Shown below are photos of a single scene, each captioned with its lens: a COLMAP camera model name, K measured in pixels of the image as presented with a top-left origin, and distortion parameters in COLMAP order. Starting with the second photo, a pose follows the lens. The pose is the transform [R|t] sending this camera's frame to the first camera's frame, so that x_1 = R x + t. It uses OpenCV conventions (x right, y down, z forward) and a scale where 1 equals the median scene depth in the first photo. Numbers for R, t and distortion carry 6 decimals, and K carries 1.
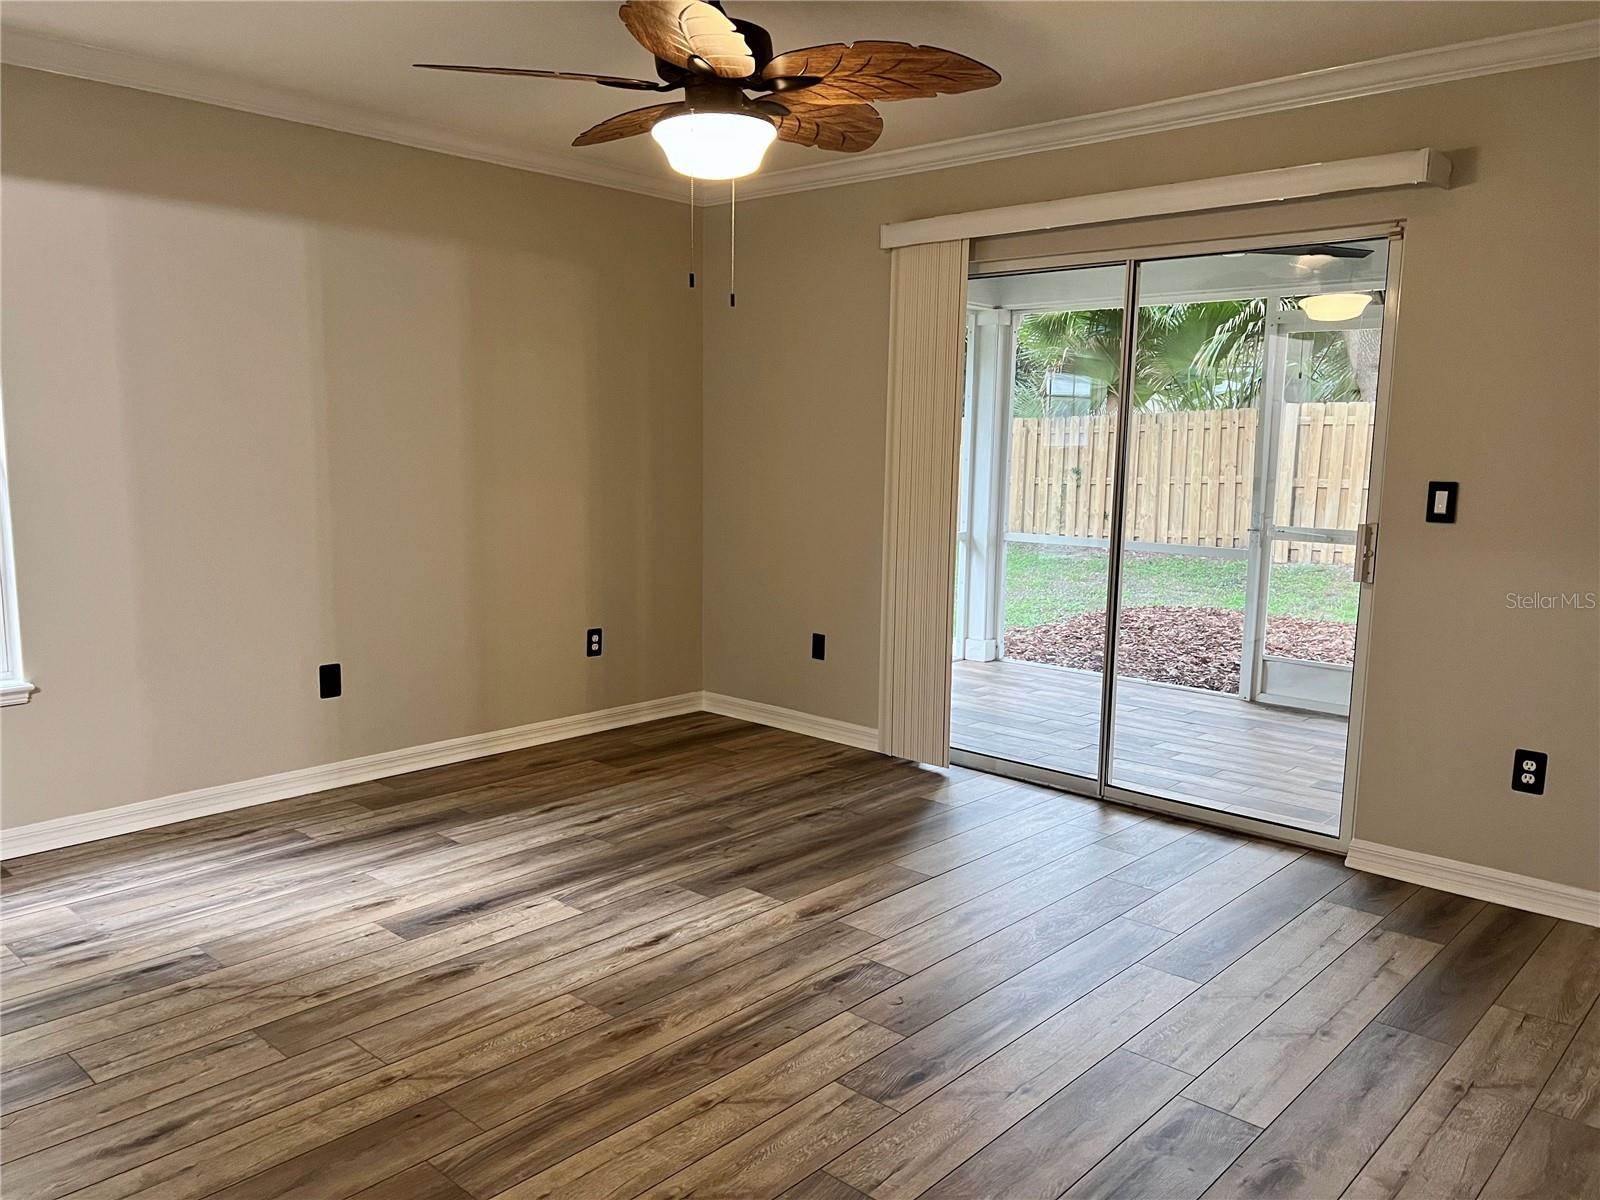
lens RADIAL K [[1196.1, 0, 792.9], [0, 1196.1, 593.9], [0, 0, 1]] dist [0.046938, -0.057386]
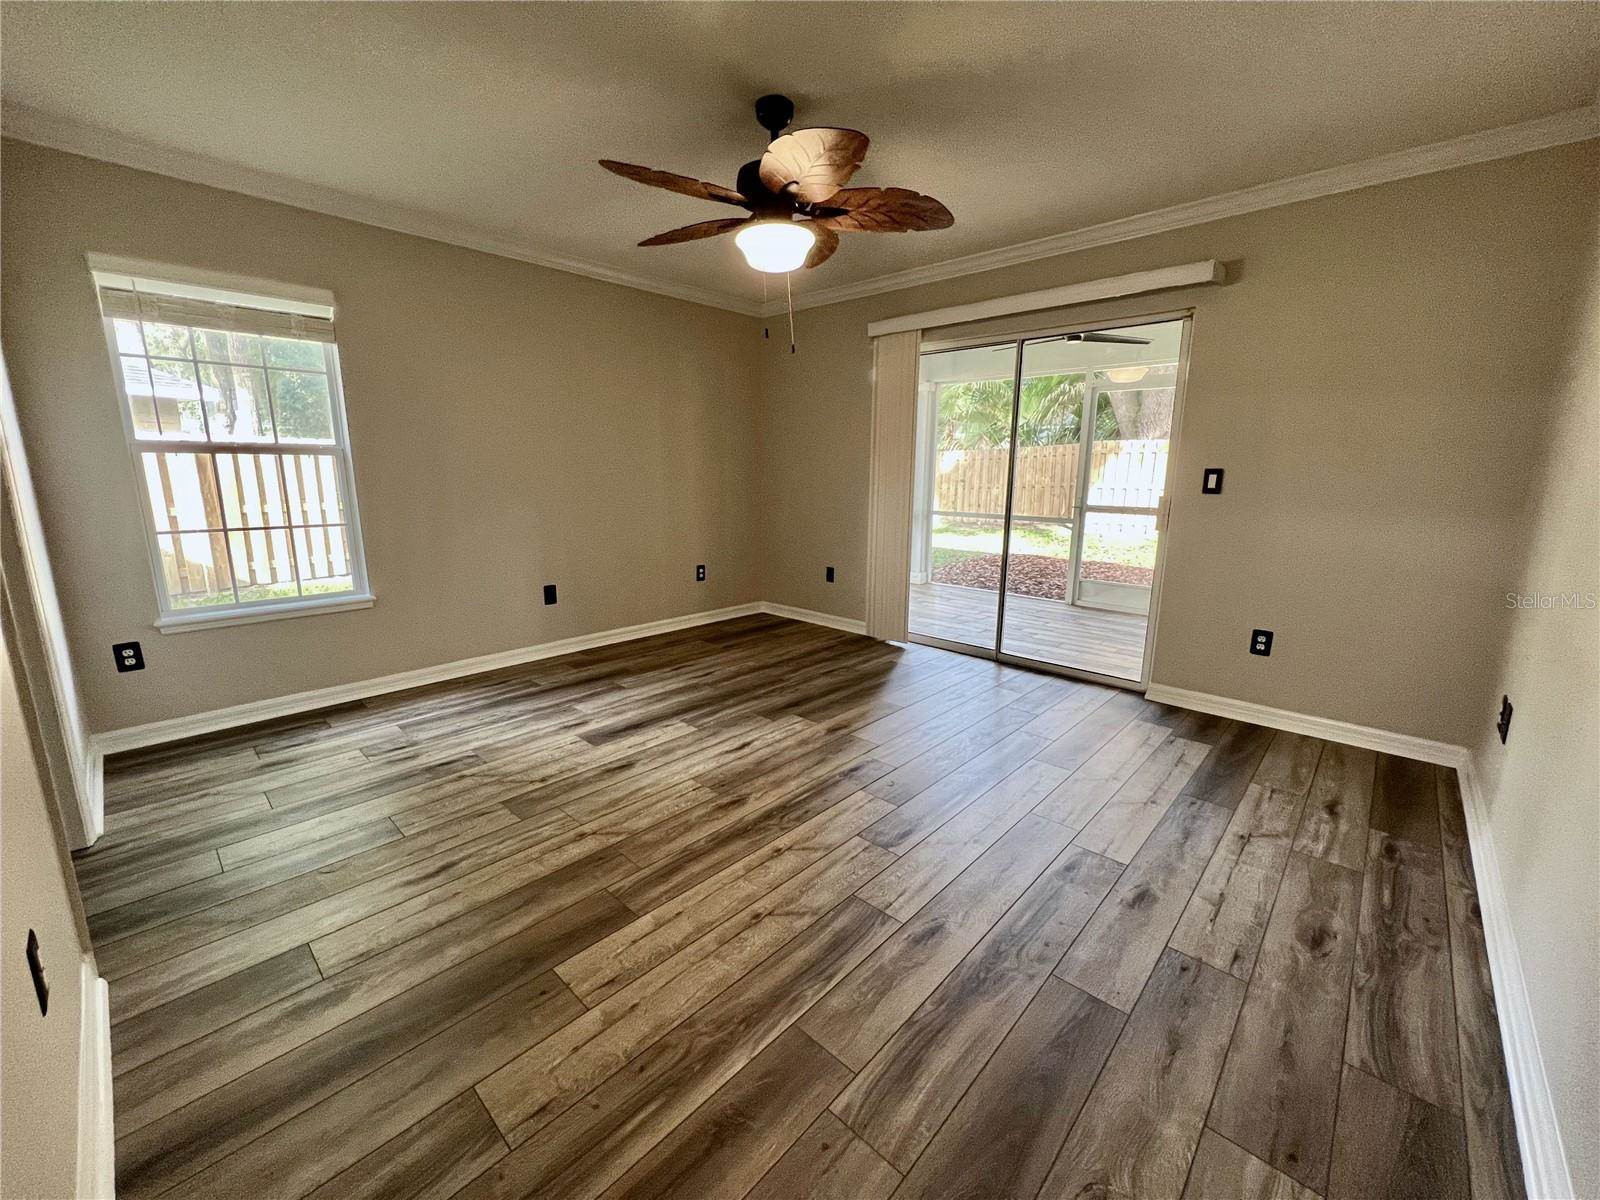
lens RADIAL K [[638.8, 0, 794.2], [0, 638.8, 587.7], [0, 0, 1]] dist [-0.006825, 0.000069]
pose [[0.999829, -0.006980, -0.017126, -0.024785], [0.007923, 0.998421, 0.055617, 0.018521], [0.016711, -0.055743, 0.998305, 0.123969]]
